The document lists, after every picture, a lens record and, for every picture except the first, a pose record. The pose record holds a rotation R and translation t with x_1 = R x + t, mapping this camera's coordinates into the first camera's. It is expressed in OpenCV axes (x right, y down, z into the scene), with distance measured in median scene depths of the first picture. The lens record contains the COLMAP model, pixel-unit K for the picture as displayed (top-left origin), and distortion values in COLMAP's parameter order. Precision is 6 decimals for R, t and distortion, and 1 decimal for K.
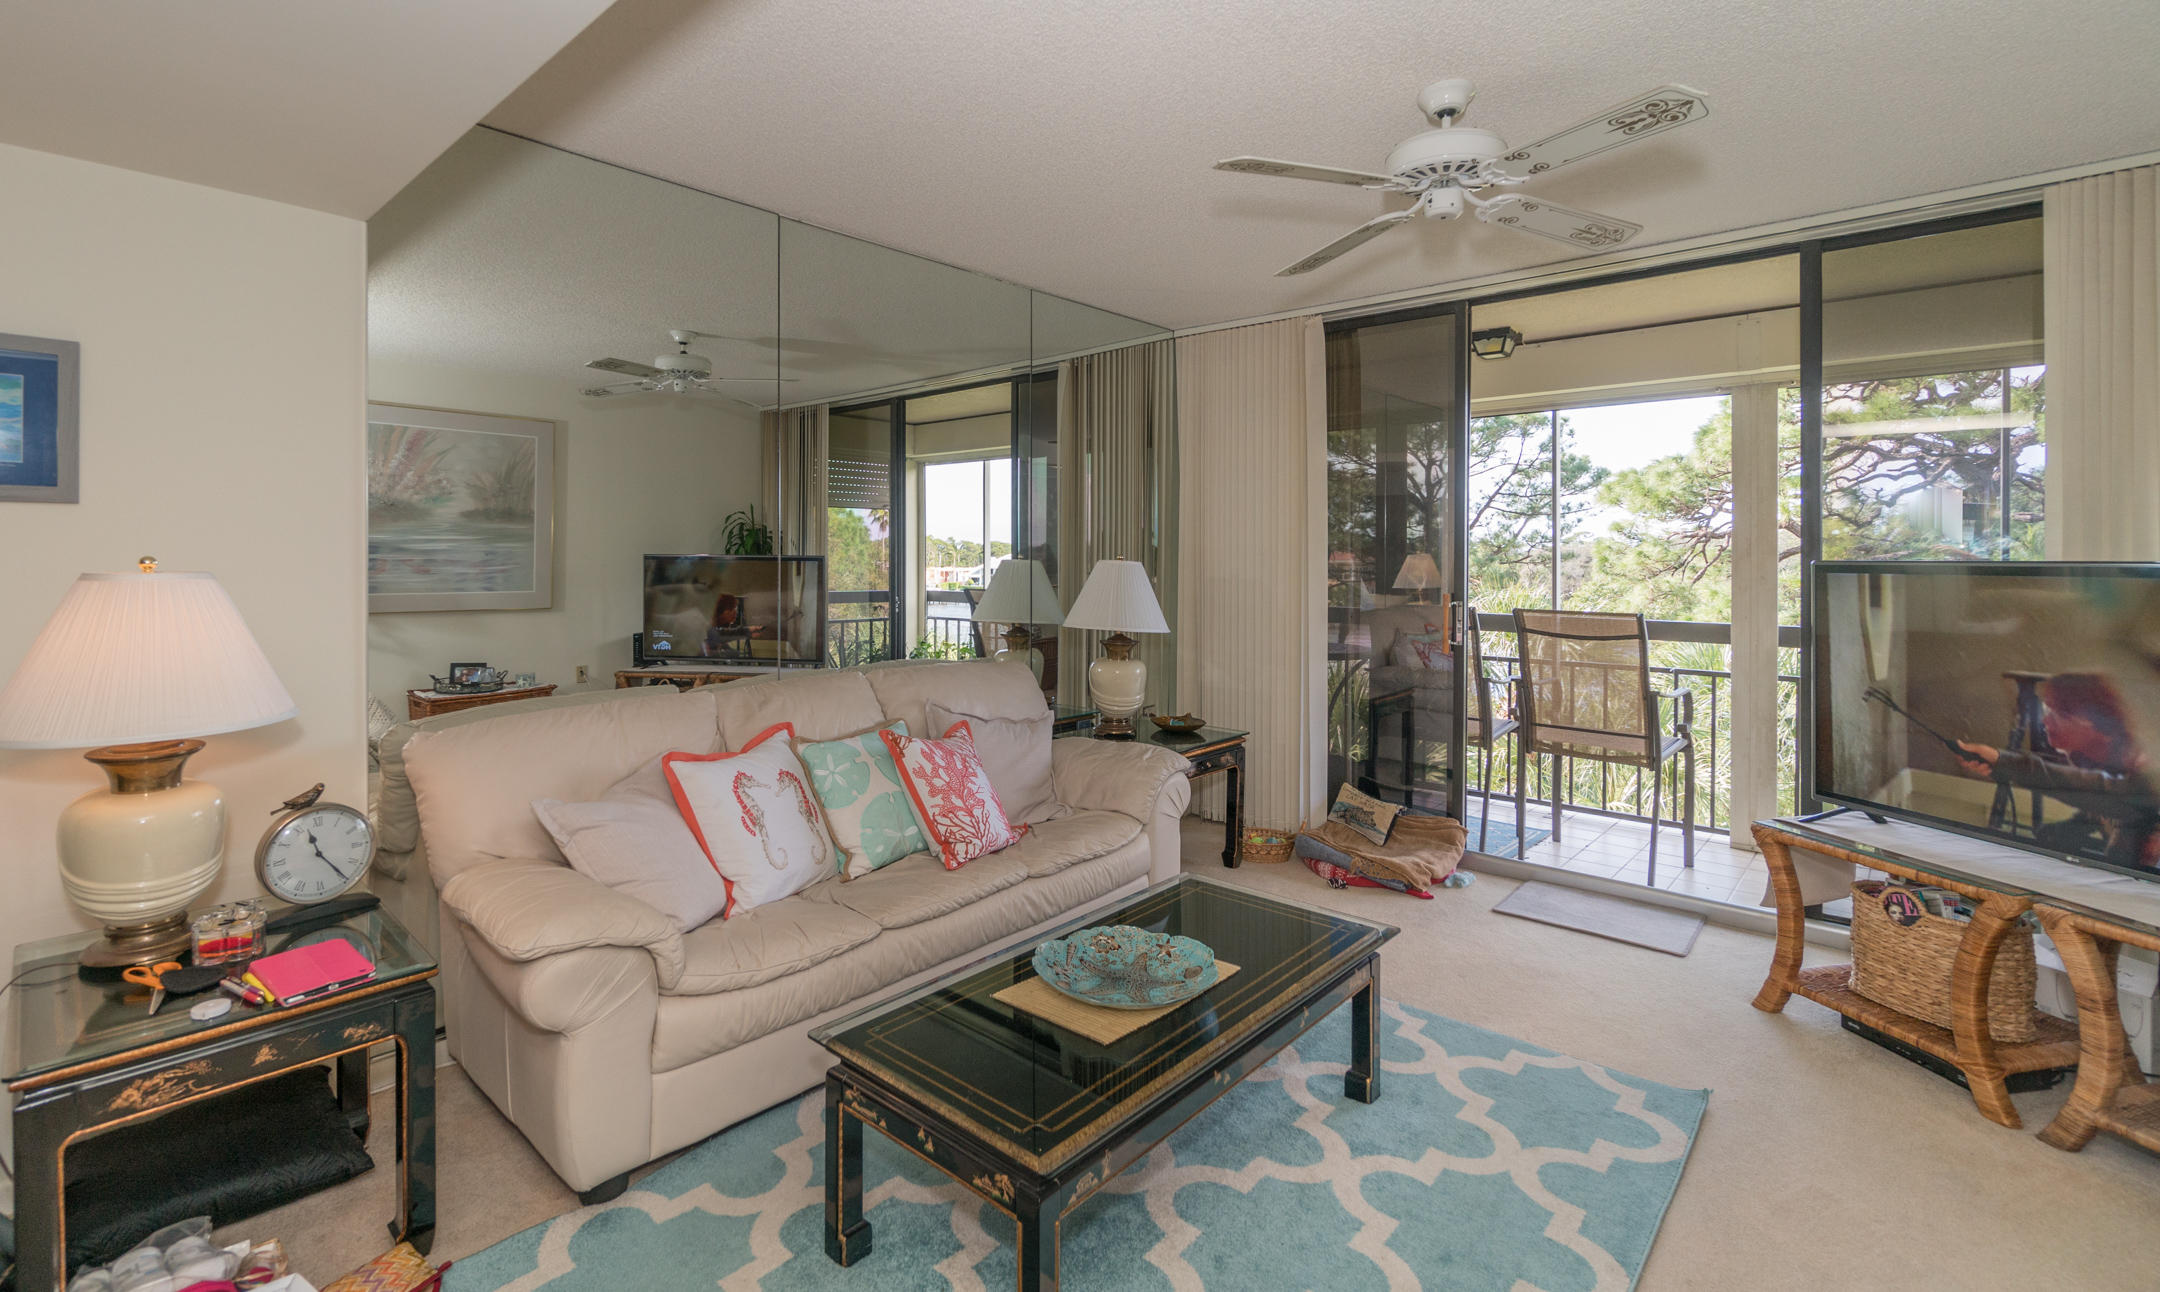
lens RADIAL K [[966.1, 0, 1081.2], [0, 966.1, 556.4], [0, 0, 1]] dist [0.002046, 0.000644]
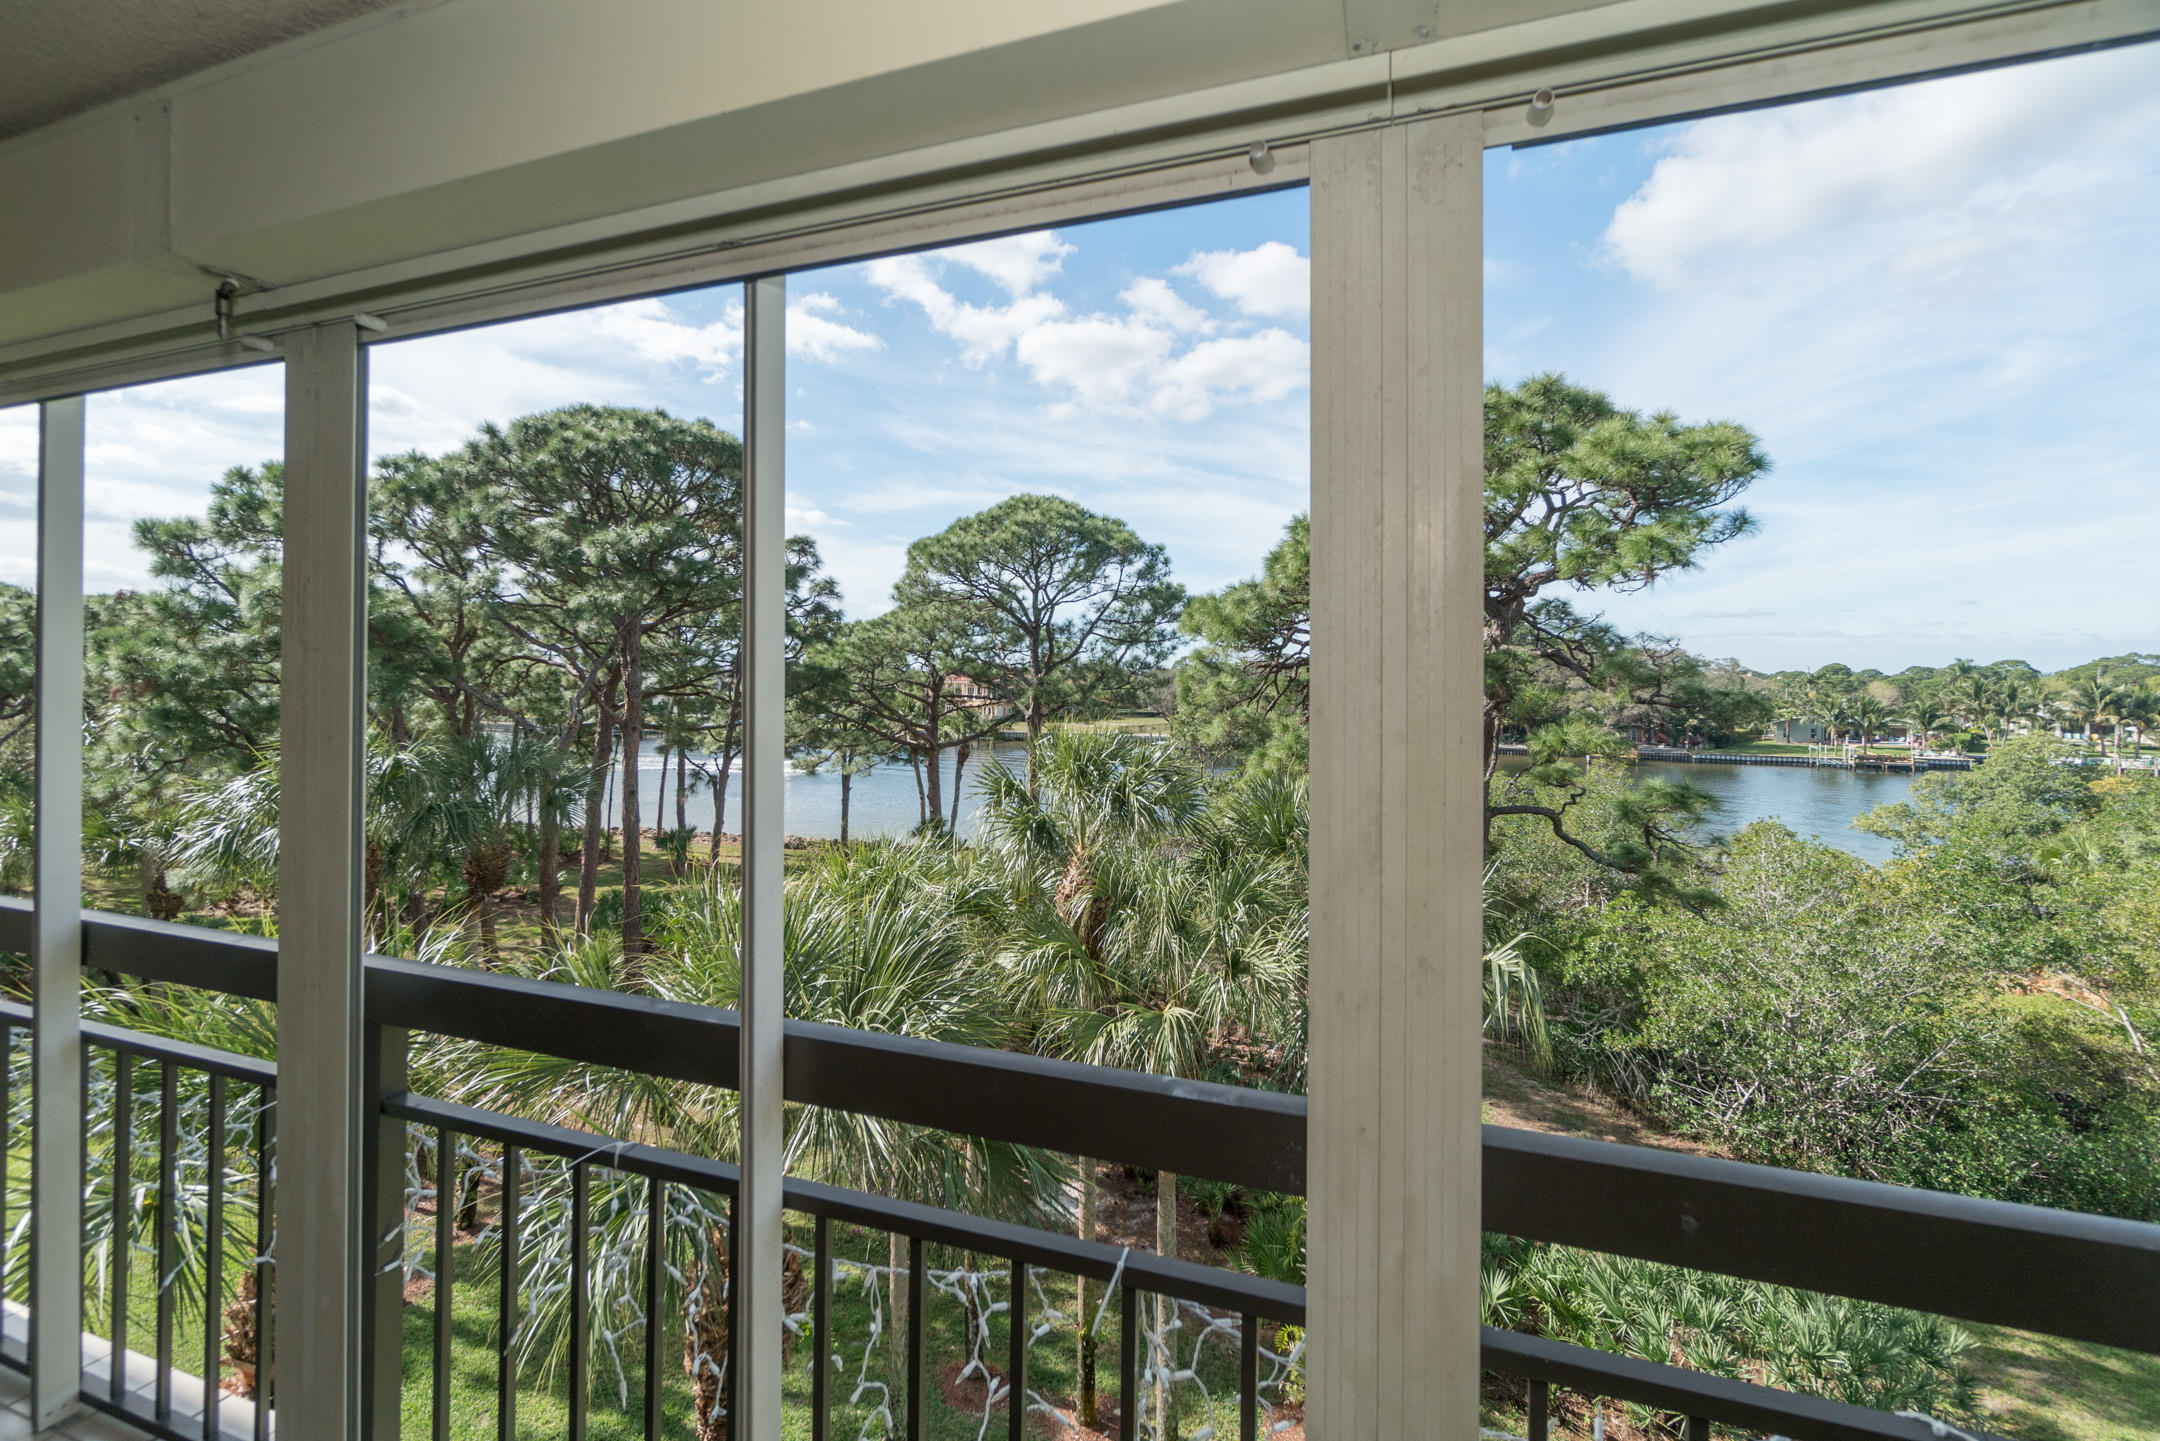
lens RADIAL K [[930.1, 0, 1078.4], [0, 930.1, 709.5], [0, 0, 1]] dist [-0.001747, 0.000543]
pose [[0.935886, -0.010869, 0.352137, 0.346819], [-0.001528, 0.999389, 0.034907, -0.027893], [-0.352301, -0.033207, 0.935297, 0.521550]]
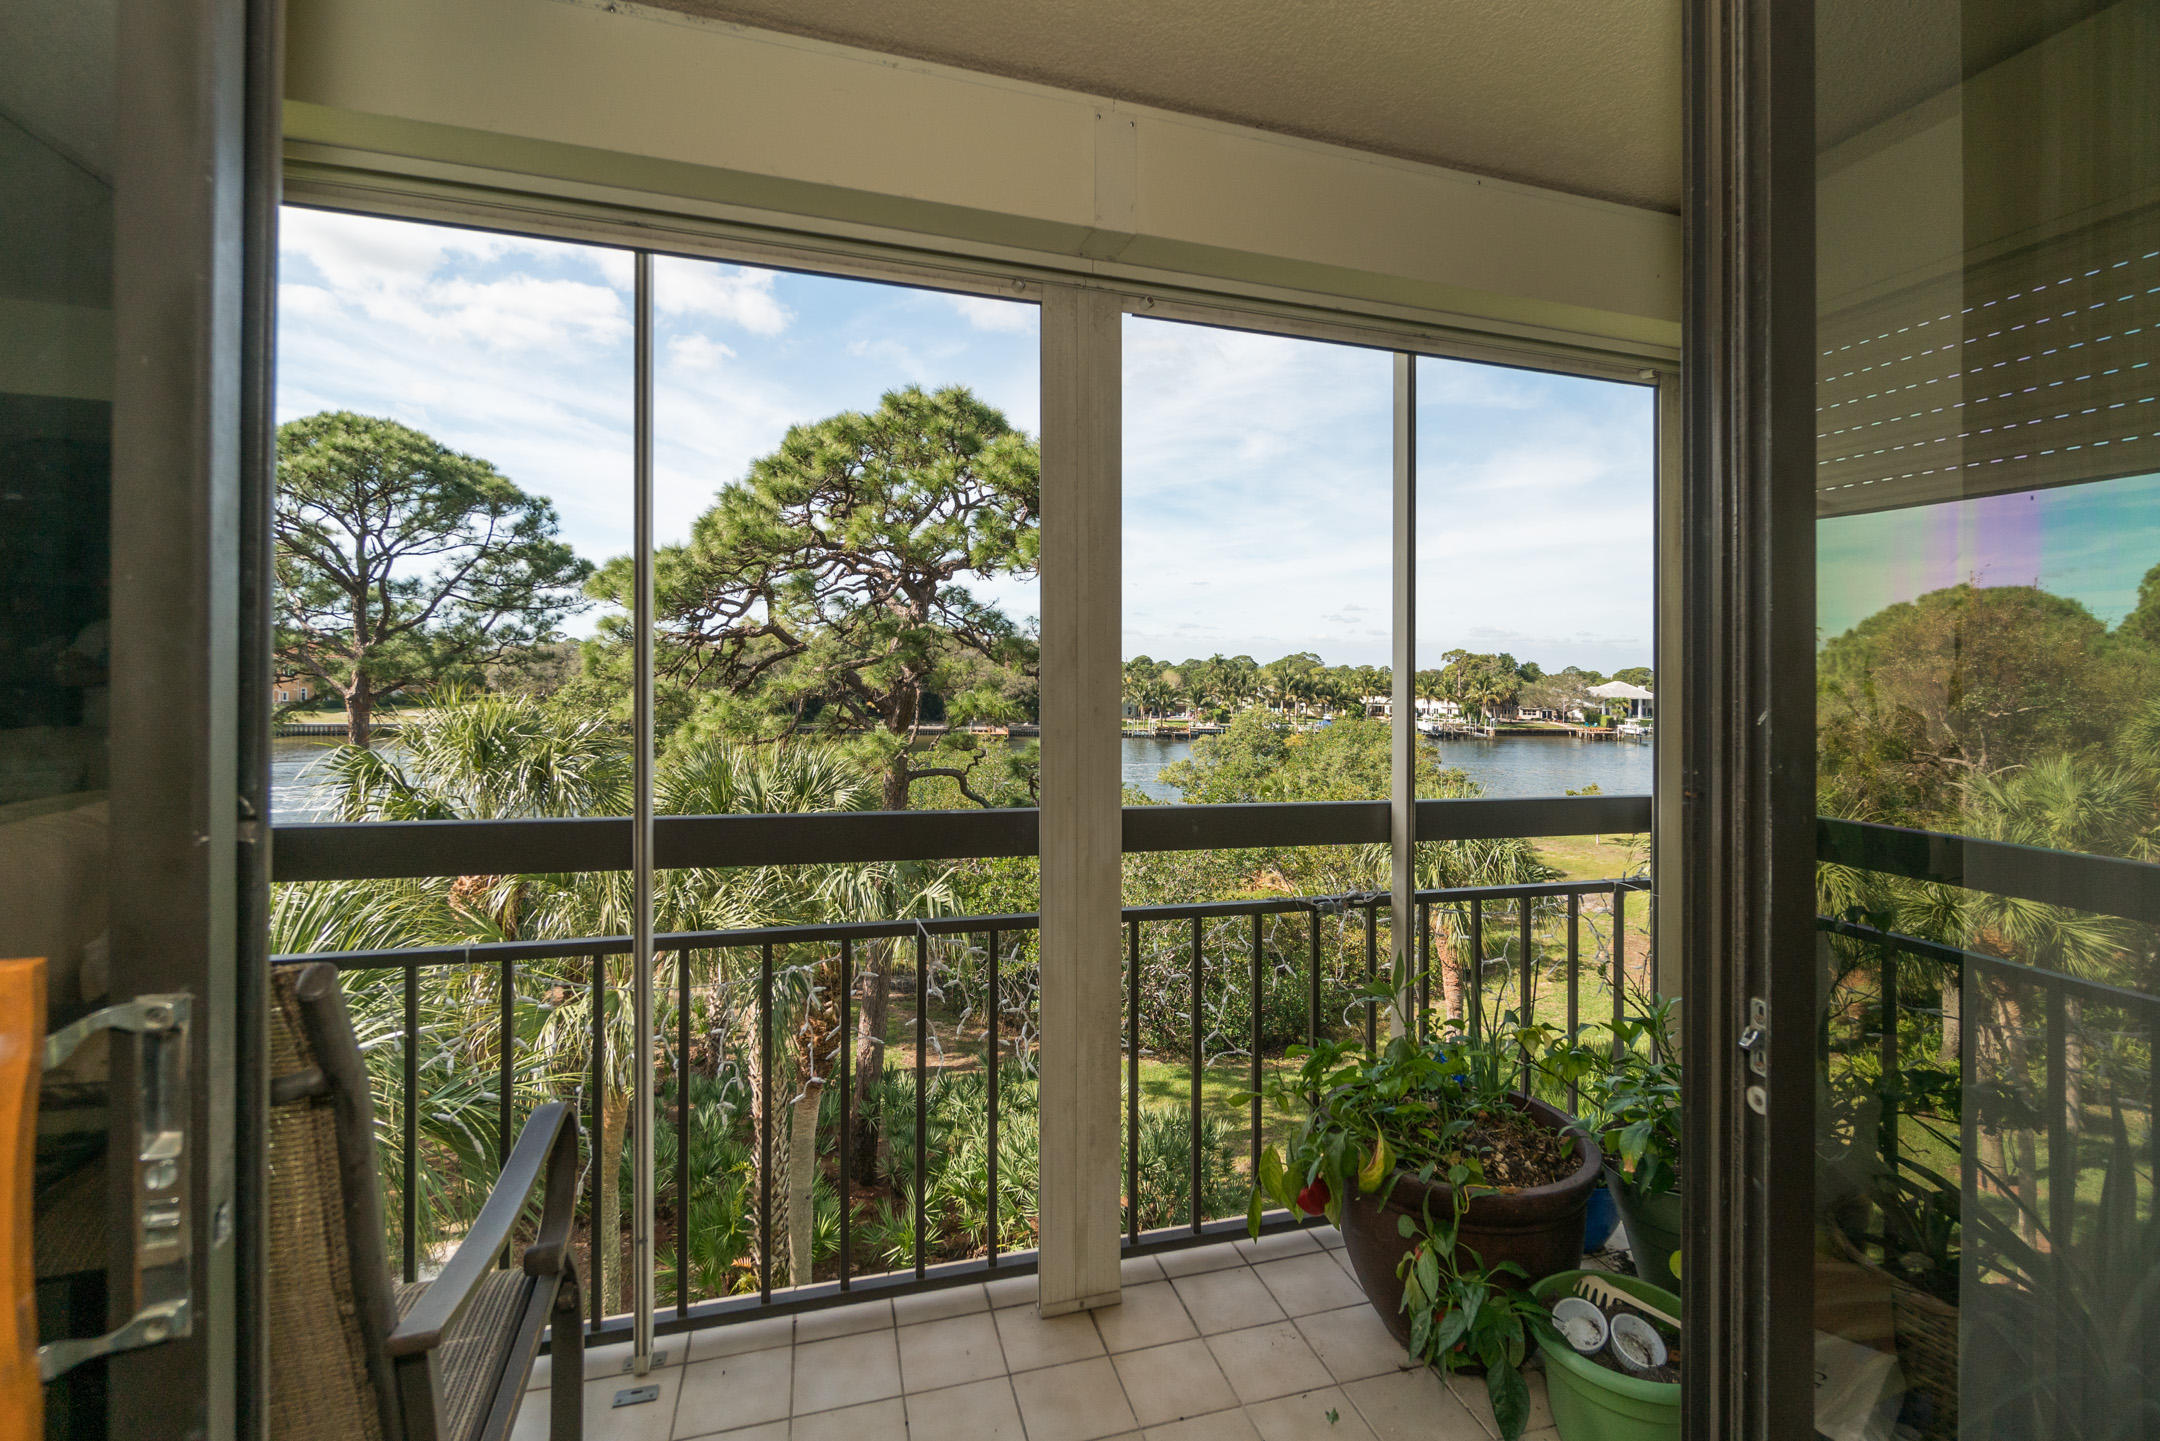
lens RADIAL K [[957.4, 0, 1088.0], [0, 957.4, 700.4], [0, 0, 1]] dist [-0.000425, 0.000864]
pose [[0.550598, -0.018306, 0.834570, 0.201615], [-0.019071, 0.999223, 0.034500, 0.002131], [-0.834553, -0.034912, 0.549821, 0.475471]]
